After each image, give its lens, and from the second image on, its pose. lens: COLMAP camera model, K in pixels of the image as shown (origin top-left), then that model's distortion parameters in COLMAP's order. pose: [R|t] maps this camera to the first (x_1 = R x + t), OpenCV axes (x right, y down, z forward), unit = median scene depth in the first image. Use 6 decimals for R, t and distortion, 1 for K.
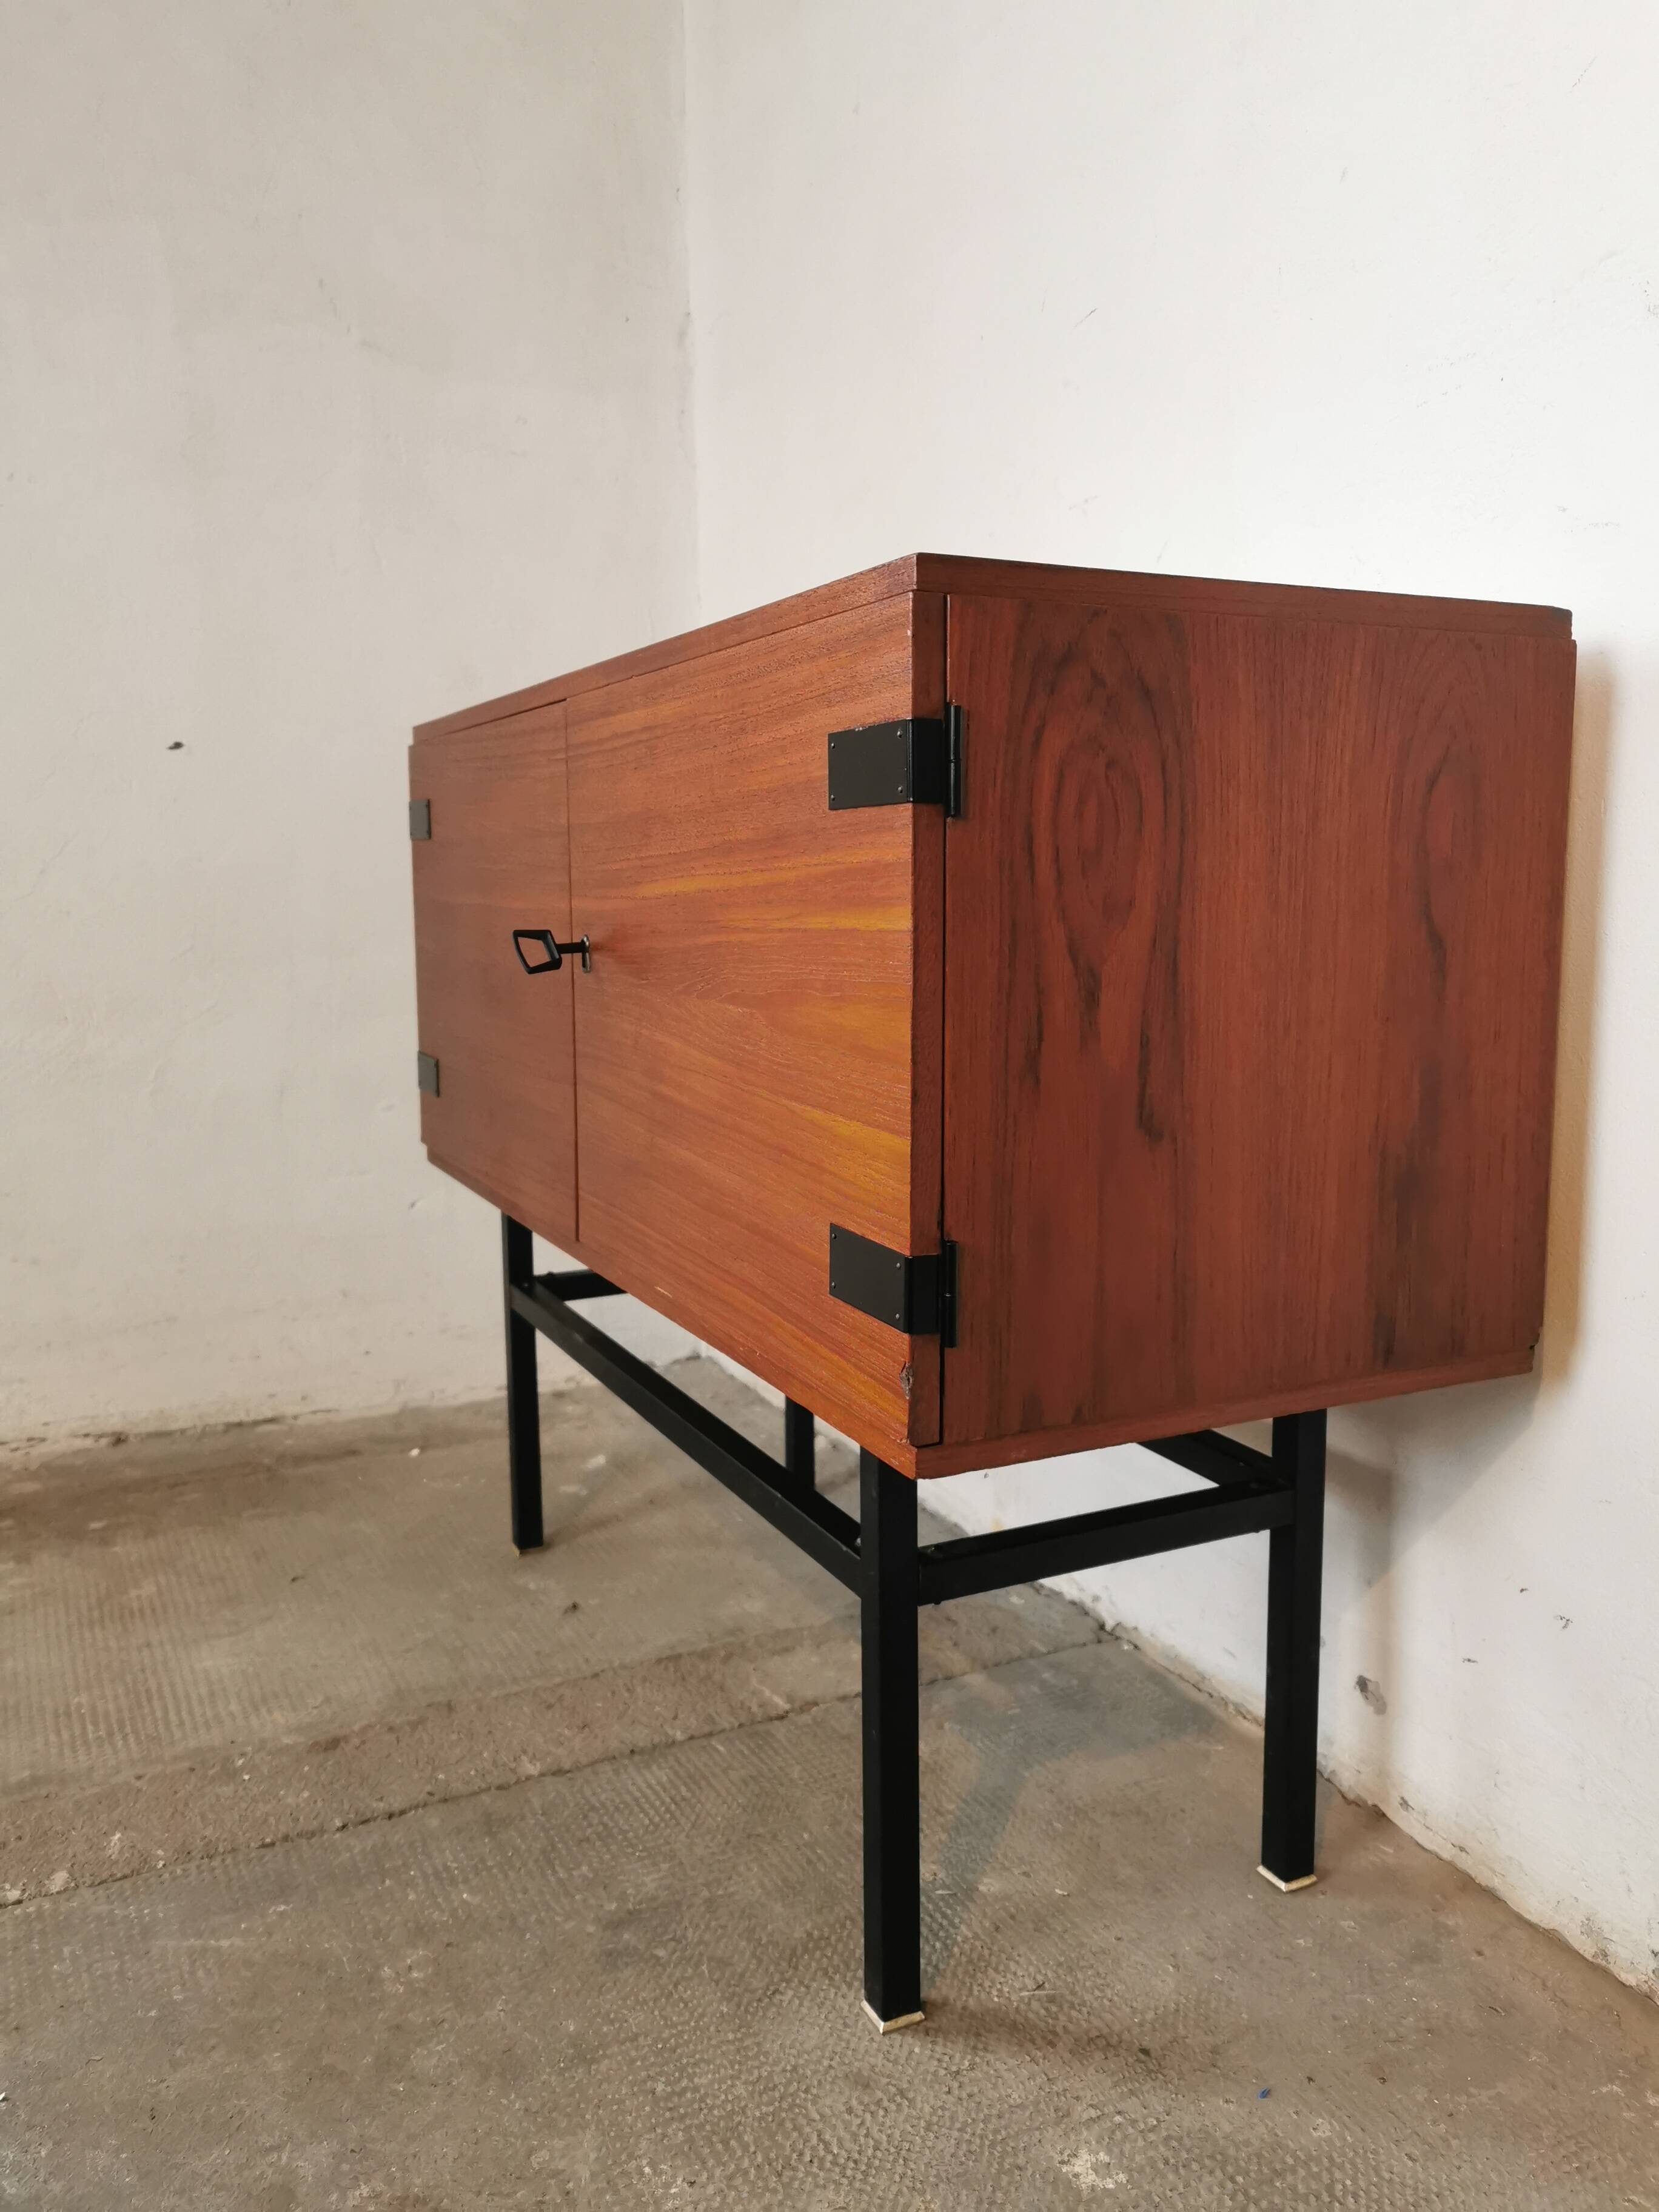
lens RADIAL K [[1705.9, 0, 852.9], [0, 1705.9, 1075.4], [0, 0, 1]] dist [0.054132, -0.081174]
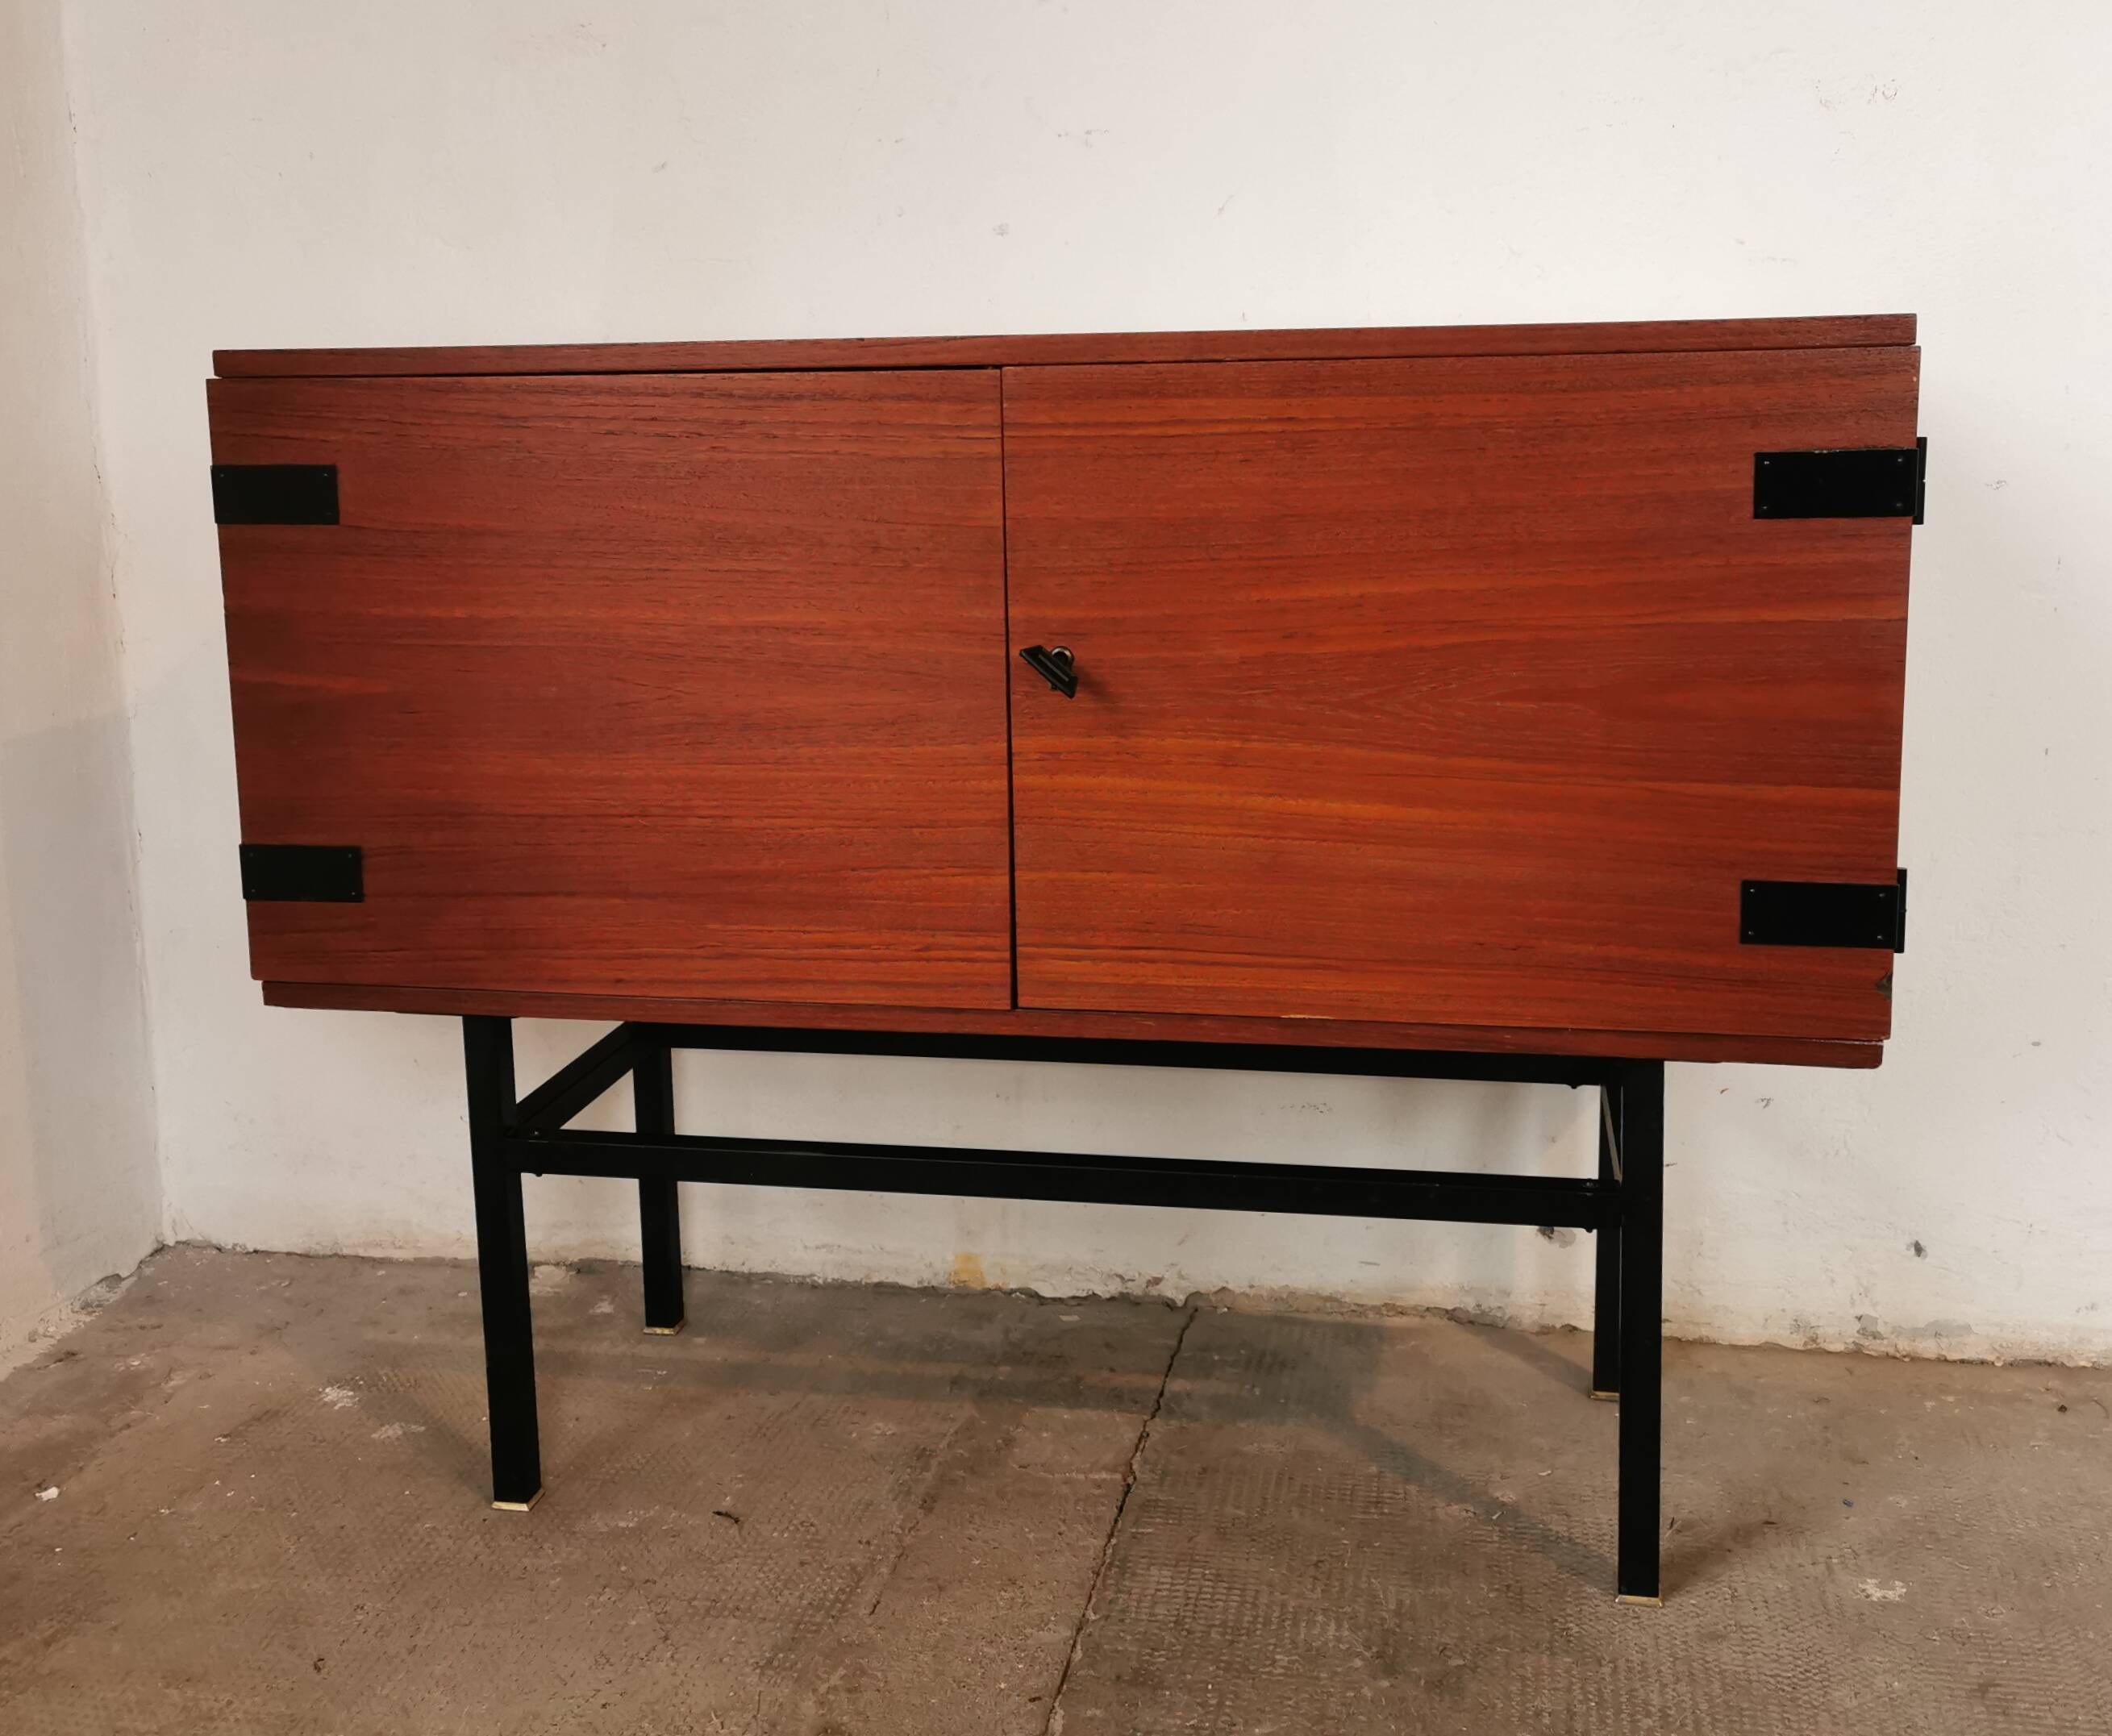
lens RADIAL K [[2267.8, 0, 1072.7], [0, 2267.8, 745.8], [0, 0, 1]] dist [0.037398, 0.000000]
pose [[0.610580, -0.132116, 0.780857, -1.173033], [0.108896, 0.990627, 0.082458, -0.141426], [-0.784432, 0.034685, 0.619244, 0.333112]]
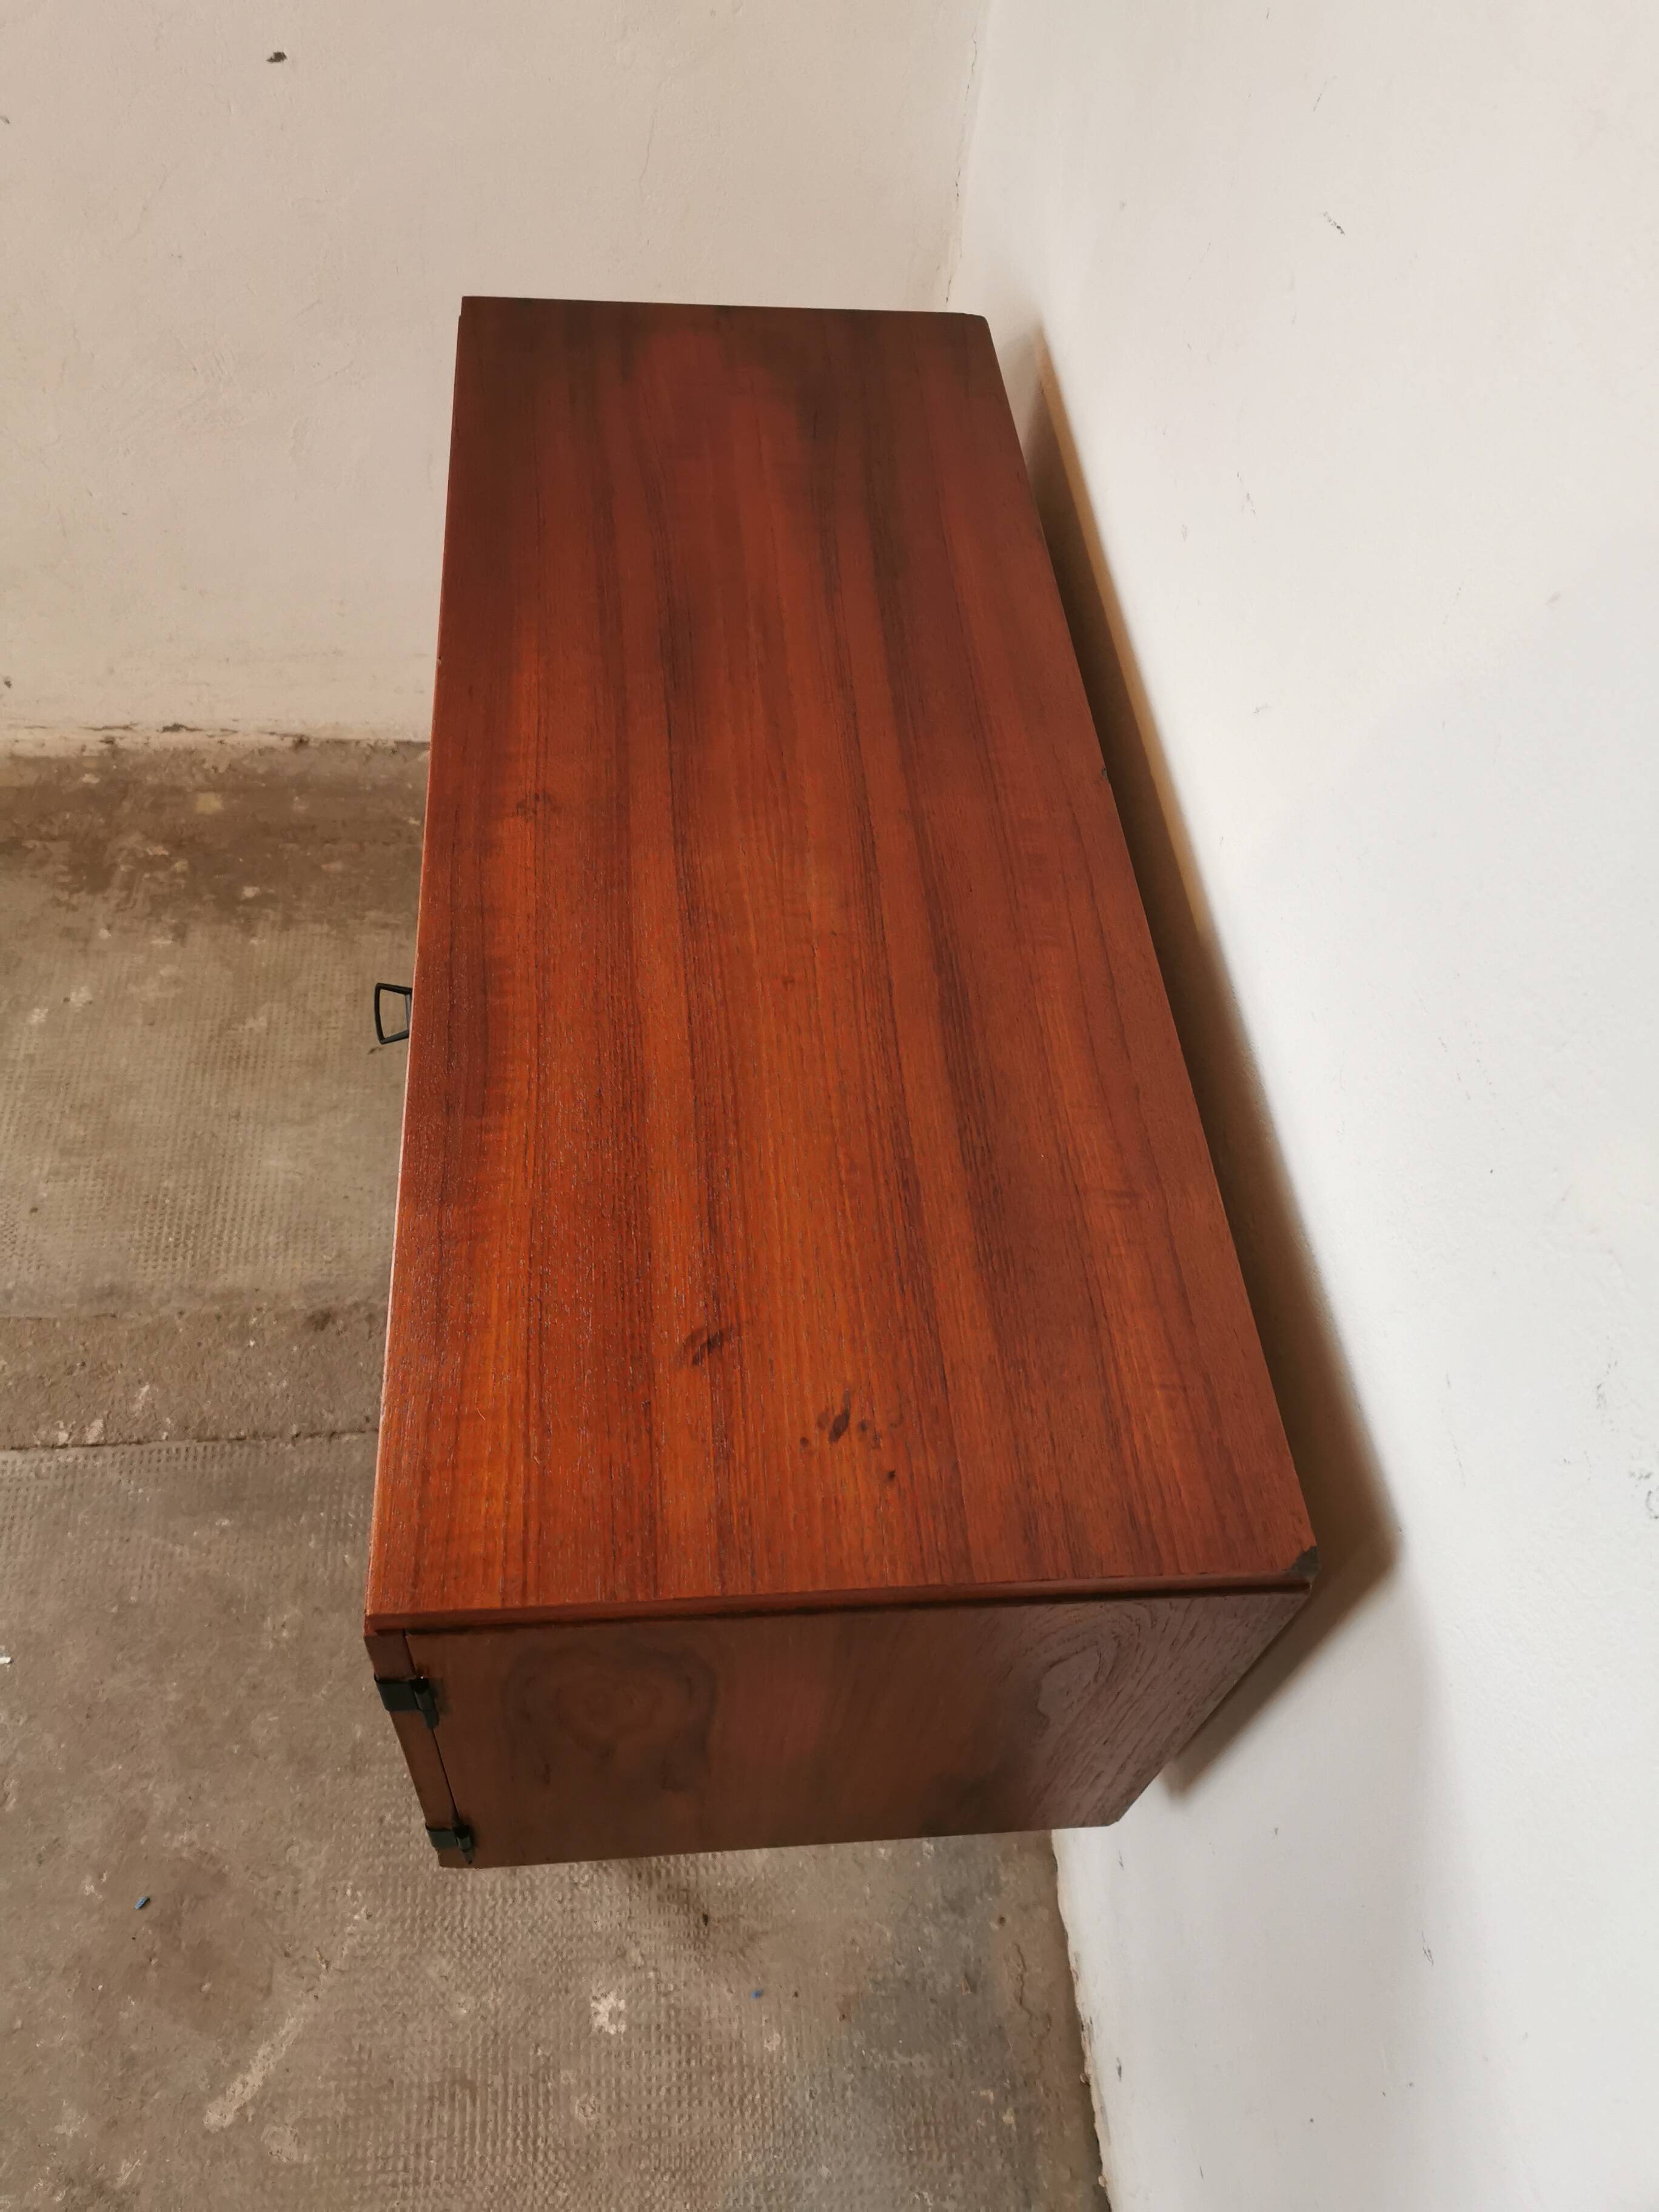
lens RADIAL K [[1705.9, 0, 817.8], [0, 1705.9, 1083.3], [0, 0, 1]] dist [0.054132, -0.081174]
pose [[0.925257, 0.344015, -0.159854, 0.219913], [-0.130033, 0.683498, 0.718277, -0.845084], [0.356358, -0.643805, 0.677144, 0.460387]]
